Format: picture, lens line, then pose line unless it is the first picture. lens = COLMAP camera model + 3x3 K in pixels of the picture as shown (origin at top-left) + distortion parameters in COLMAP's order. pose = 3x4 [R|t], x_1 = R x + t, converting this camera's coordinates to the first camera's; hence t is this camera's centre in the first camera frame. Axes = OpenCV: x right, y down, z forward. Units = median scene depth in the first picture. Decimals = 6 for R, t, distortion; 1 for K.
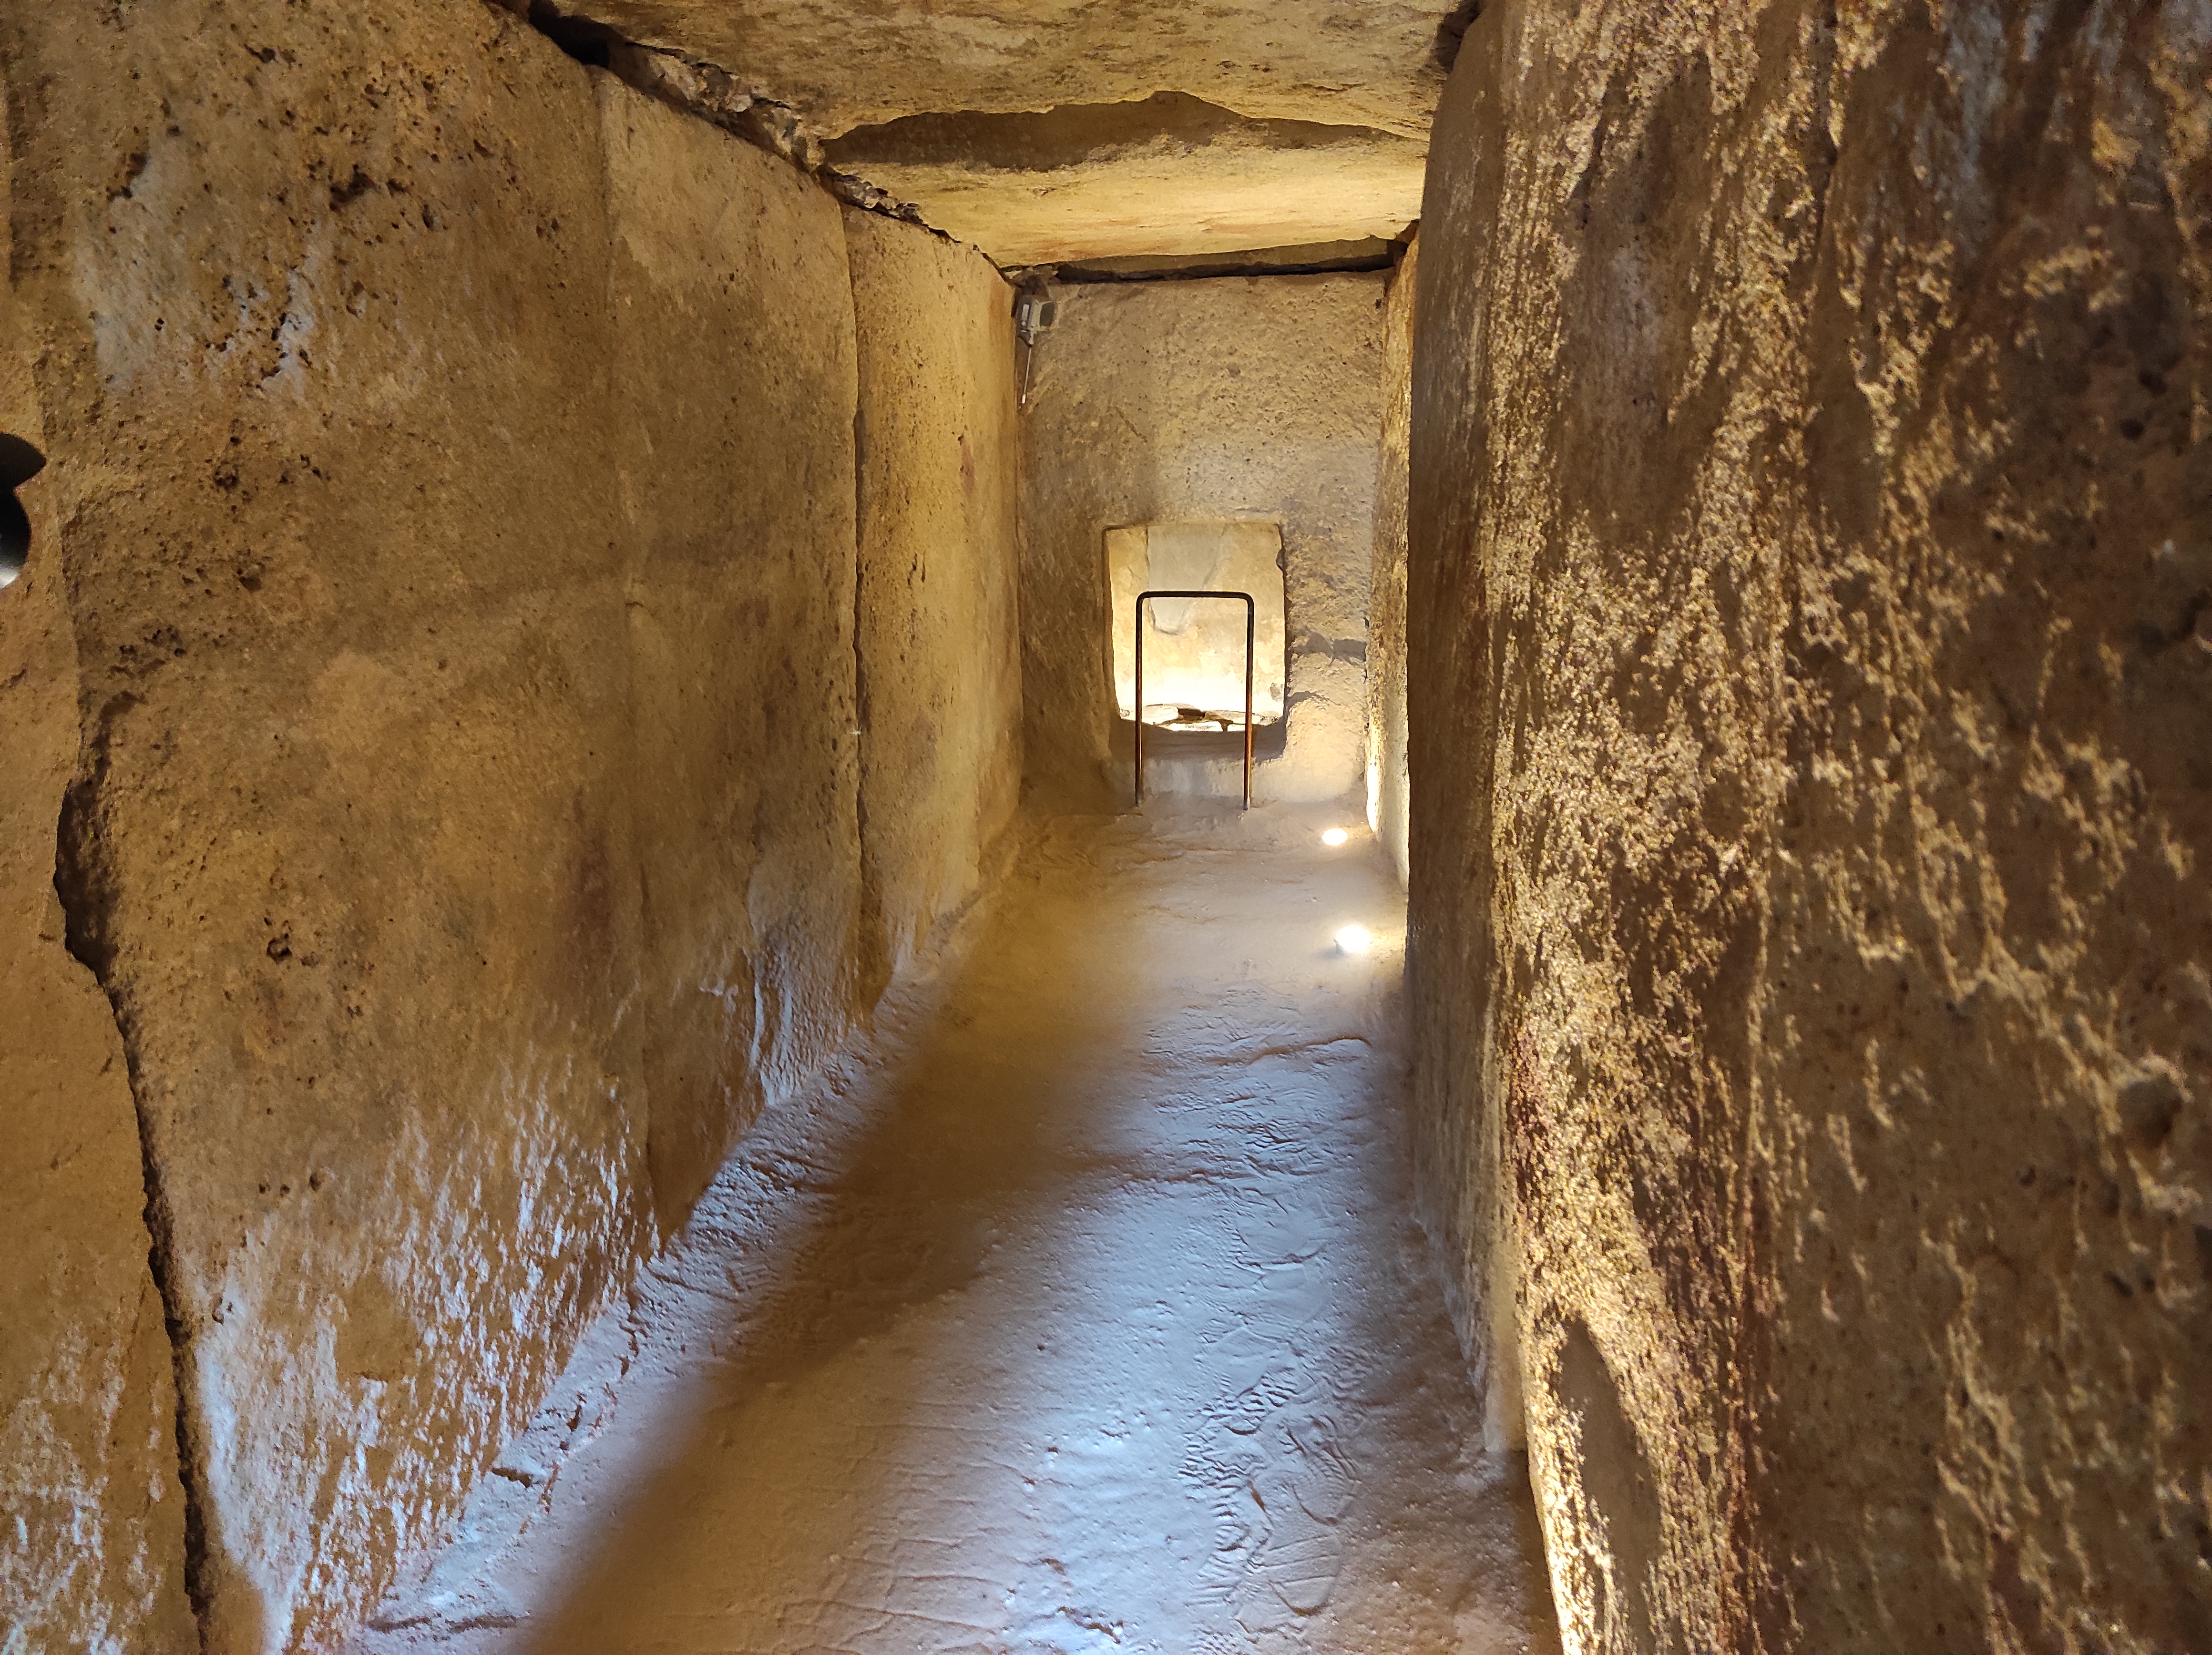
lens RADIAL K [[1530.1, 0, 1106.0], [0, 1530.1, 827.5], [0, 0, 1]] dist [0.018471, -0.007494]
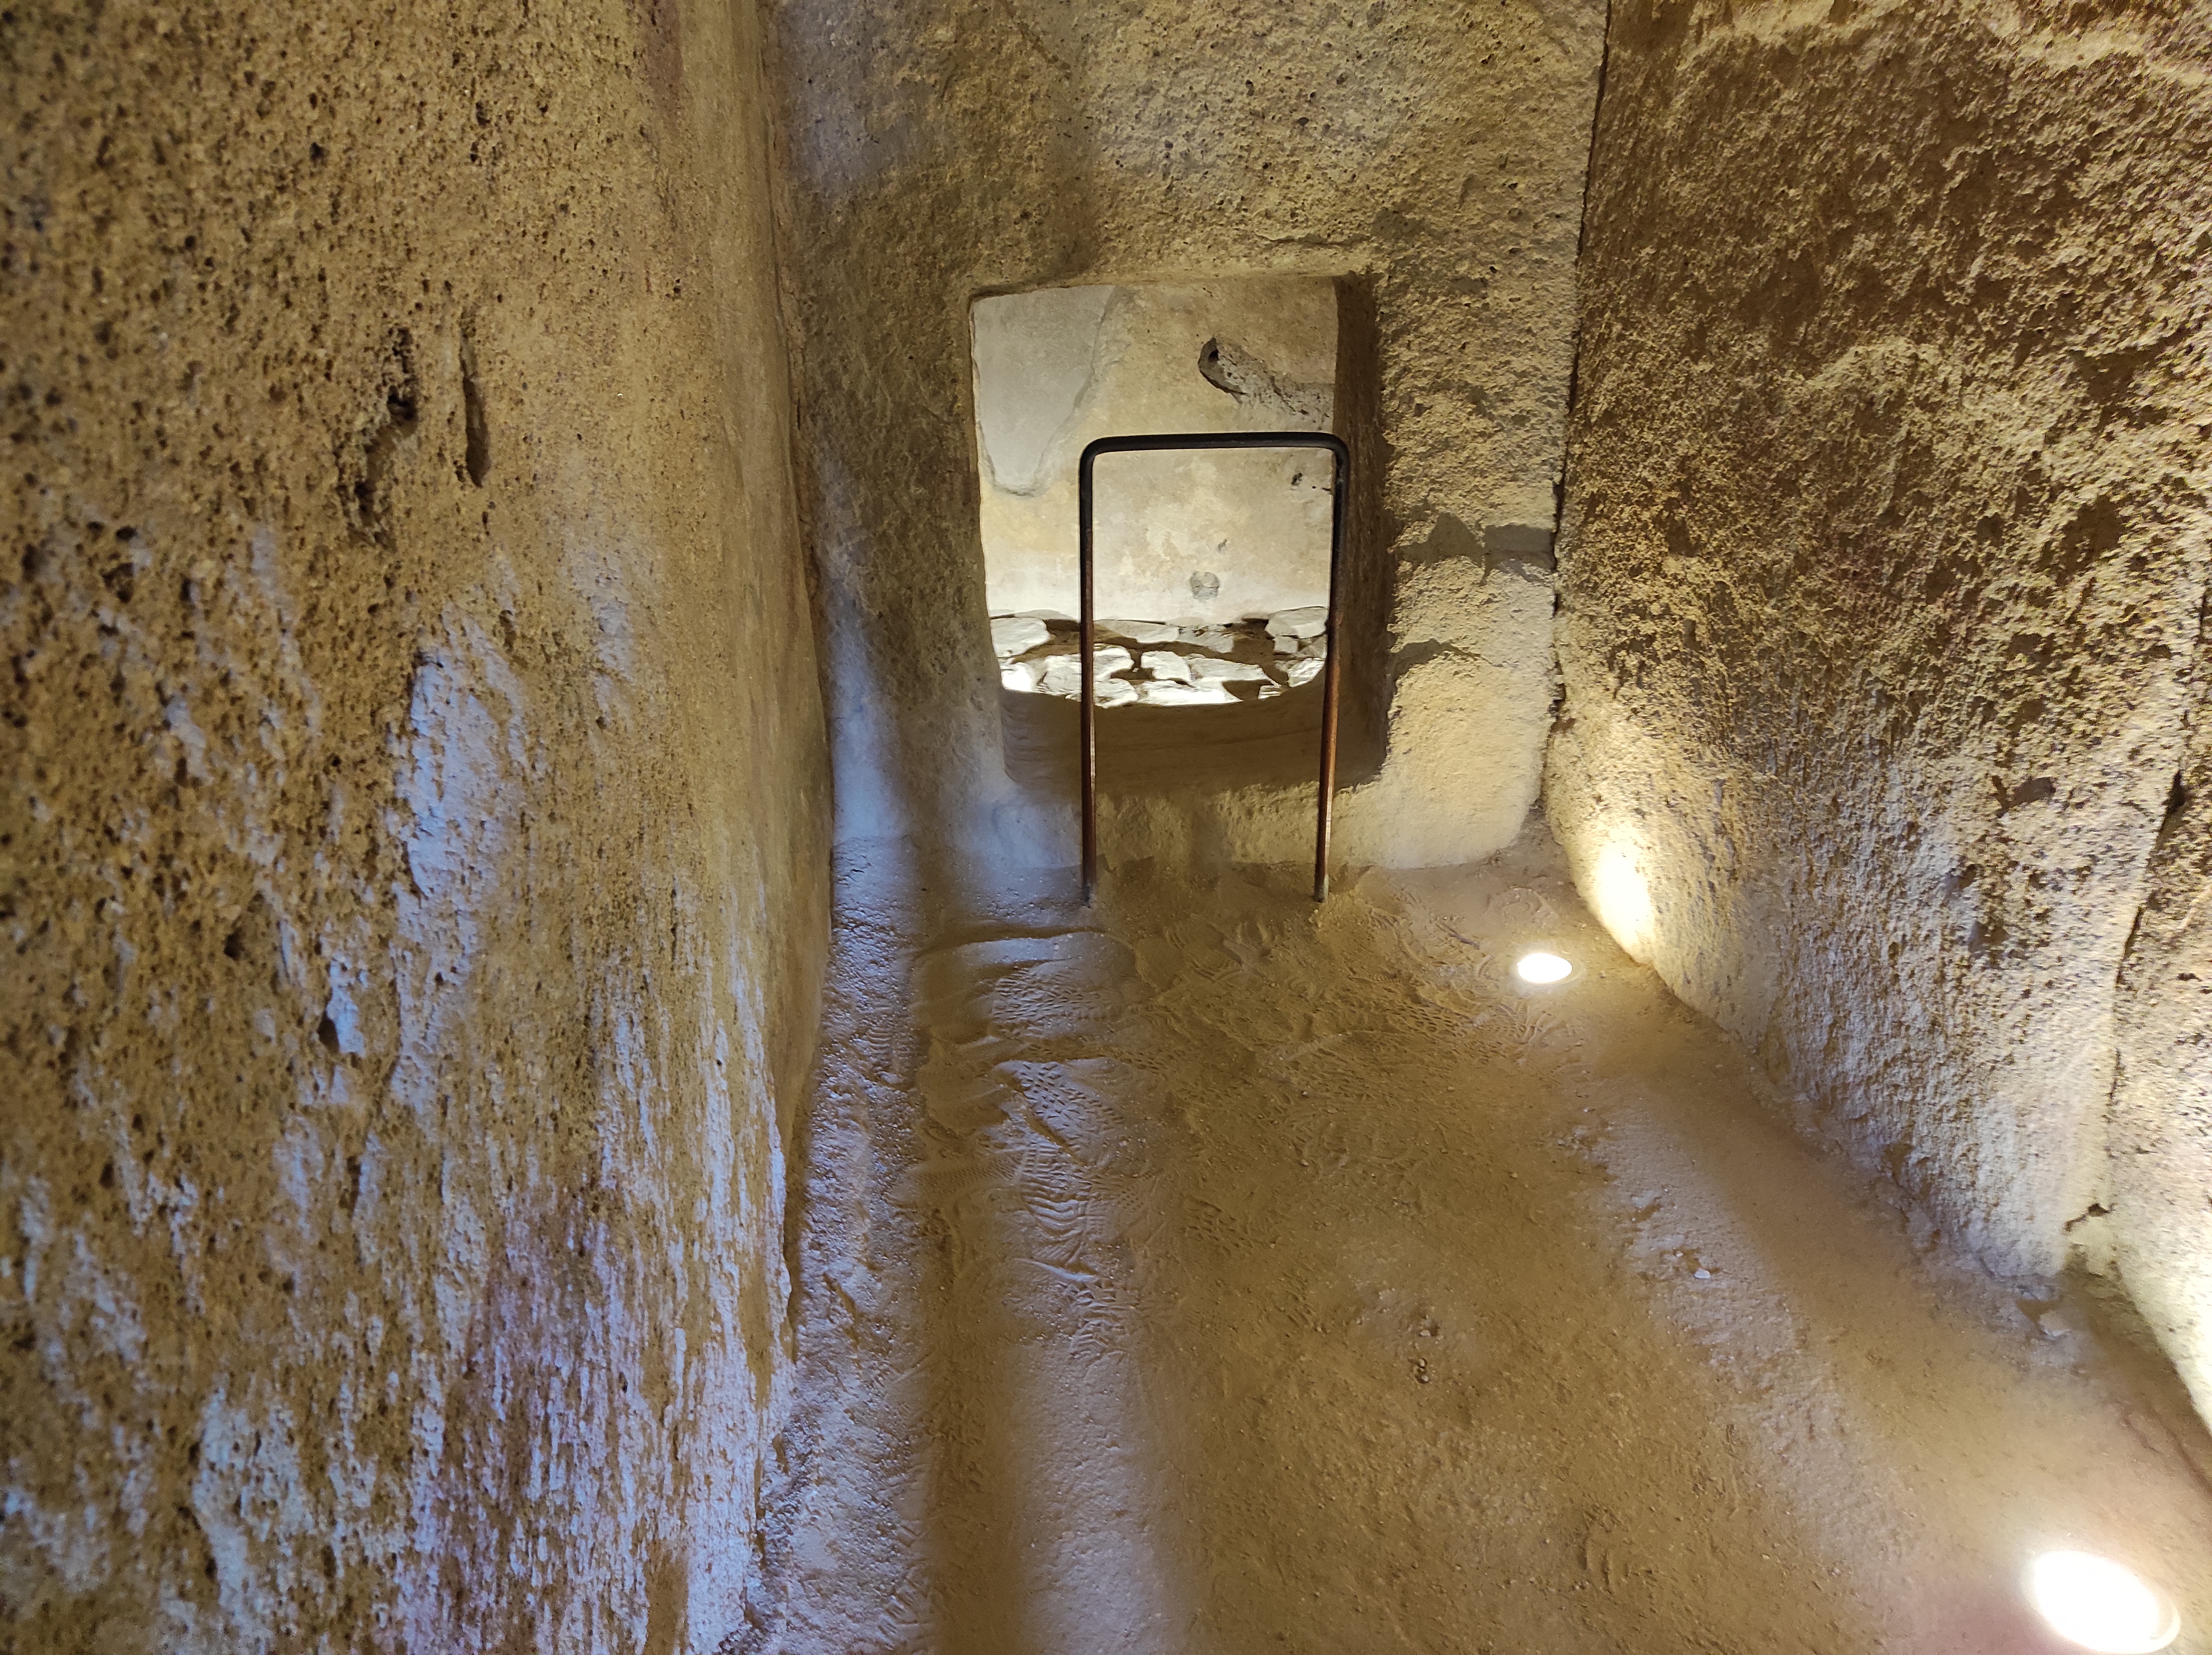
lens RADIAL K [[1530.1, 0, 1106.0], [0, 1530.1, 827.5], [0, 0, 1]] dist [0.018471, -0.007494]
pose [[0.981474, -0.077620, 0.175169, -0.055037], [0.056712, 0.990987, 0.121364, -0.095229], [-0.183010, -0.109181, 0.977030, 0.553454]]
